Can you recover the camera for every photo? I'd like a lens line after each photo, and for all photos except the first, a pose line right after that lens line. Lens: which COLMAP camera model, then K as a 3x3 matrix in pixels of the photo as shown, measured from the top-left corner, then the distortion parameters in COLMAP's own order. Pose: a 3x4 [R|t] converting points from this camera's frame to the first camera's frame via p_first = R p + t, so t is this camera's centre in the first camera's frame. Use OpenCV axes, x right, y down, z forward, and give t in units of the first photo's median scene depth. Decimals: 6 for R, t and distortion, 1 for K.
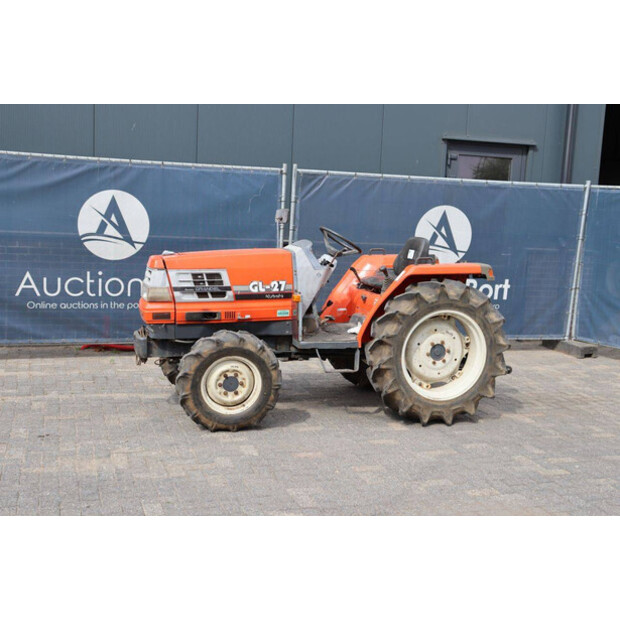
lens RADIAL K [[837.4, 0, 310.0], [0, 837.4, 310.0], [0, 0, 1]] dist [0.034542, 0.102365]
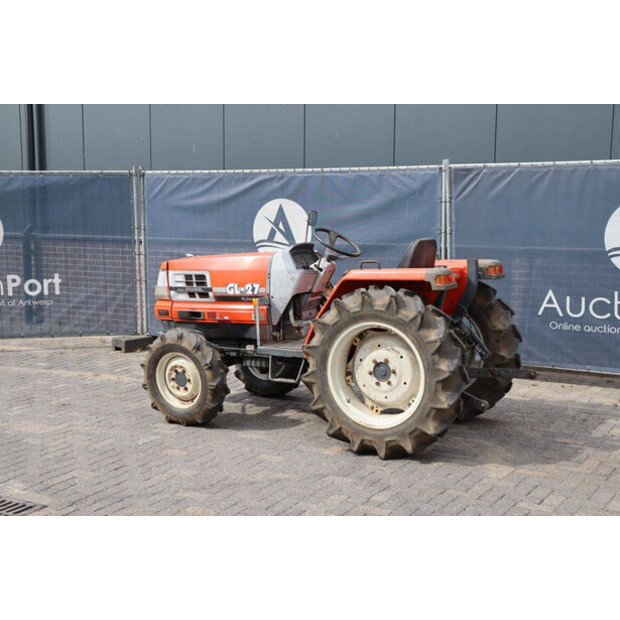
lens RADIAL K [[920.5, 0, 310.0], [0, 920.5, 310.0], [0, 0, 1]] dist [0.134421, 0.088194]
pose [[0.673634, 0.042891, -0.737820, 0.815678], [-0.061626, 0.998098, 0.001757, -0.009953], [0.736491, 0.044286, 0.674996, 0.315919]]
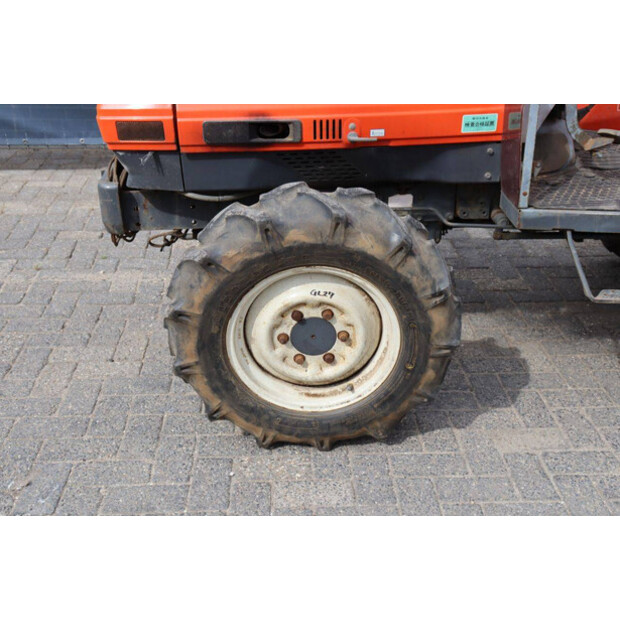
lens RADIAL K [[765.8, 0, 310.0], [0, 765.8, 310.0], [0, 0, 1]] dist [0.009655, 0.037215]
pose [[0.969939, 0.079389, -0.230032, -0.020885], [-0.003467, 0.949700, 0.313142, -0.022829], [0.243322, -0.302931, 0.921427, 0.664064]]
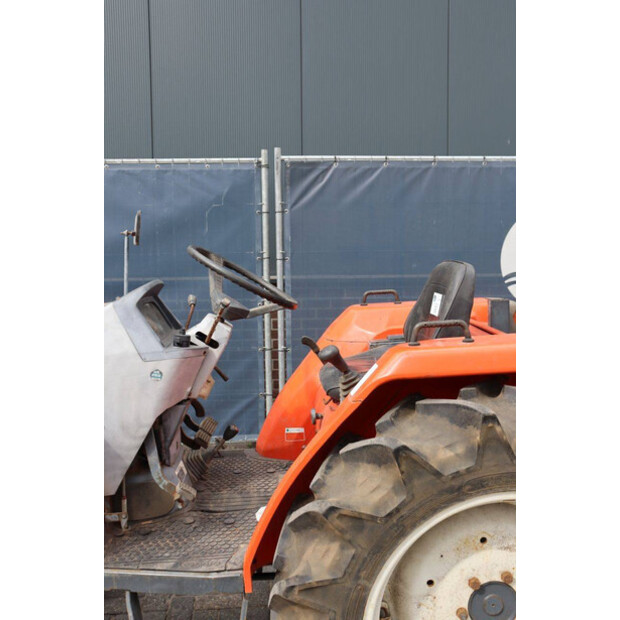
lens RADIAL K [[653.0, 0, 310.0], [0, 653.0, 310.0], [0, 0, 1]] dist [-0.043834, 0.024402]
pose [[0.967547, -0.029424, -0.250973, 0.153954], [0.023066, 0.999335, -0.028238, -0.062187], [0.251637, 0.021533, 0.967582, 0.751769]]
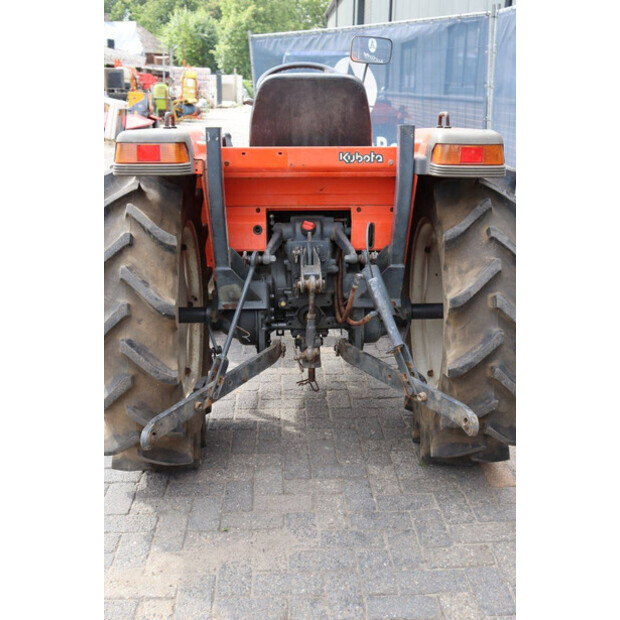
lens RADIAL K [[733.5, 0, 310.0], [0, 733.5, 310.0], [0, 0, 1]] dist [-0.033387, 0.179585]
pose [[-0.258996, 0.237935, -0.936113, 0.534493], [-0.140896, 0.949509, 0.280322, -0.084106], [0.955546, 0.204497, -0.212395, 1.202782]]
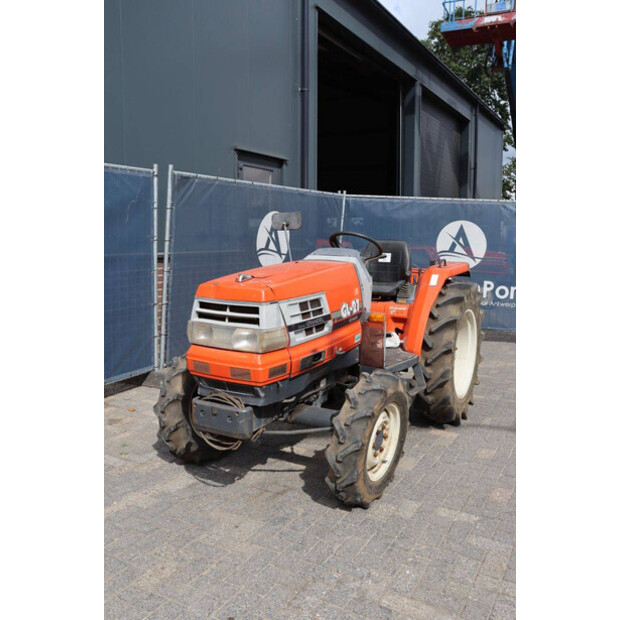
lens RADIAL K [[588.5, 0, 312.7], [0, 588.5, 320.4], [0, 0, 1]] dist [-0.081656, 0.013512]
pose [[0.714977, -0.138384, 0.685316, -0.461399], [0.106284, 0.990336, 0.089092, -0.070087], [-0.691022, 0.009140, 0.722776, 0.617884]]
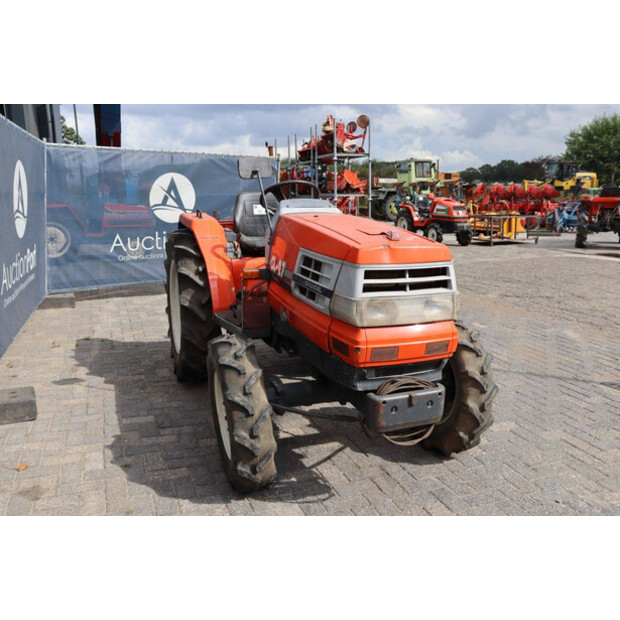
lens RADIAL K [[538.2, 0, 310.0], [0, 538.2, 310.0], [0, 0, 1]] dist [-0.158768, 0.168663]
pose [[-0.062056, -0.261918, 0.963093, -0.519727], [0.123454, 0.955528, 0.267815, -0.121949], [-0.990408, 0.135518, -0.026961, 1.071394]]
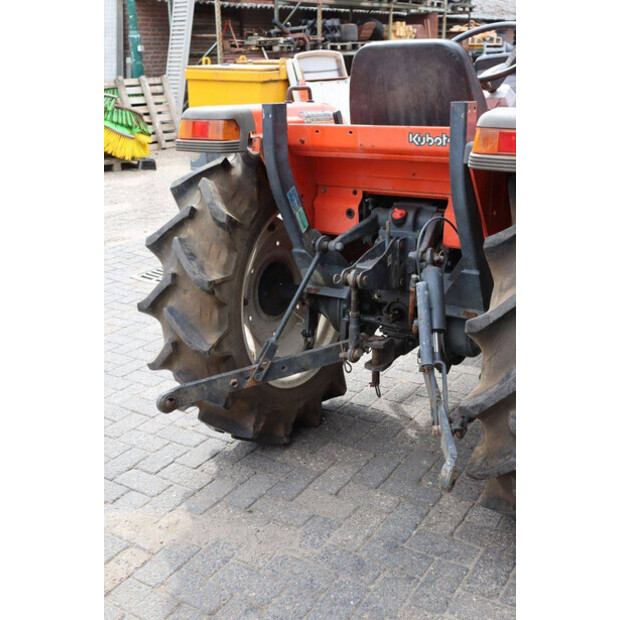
lens RADIAL K [[733.5, 0, 310.0], [0, 733.5, 310.0], [0, 0, 1]] dist [-0.033387, 0.179585]
pose [[-0.770825, 0.191211, -0.607673, 0.406853], [-0.084234, 0.914924, 0.394740, -0.110392], [0.631453, 0.355462, -0.689140, 1.345059]]
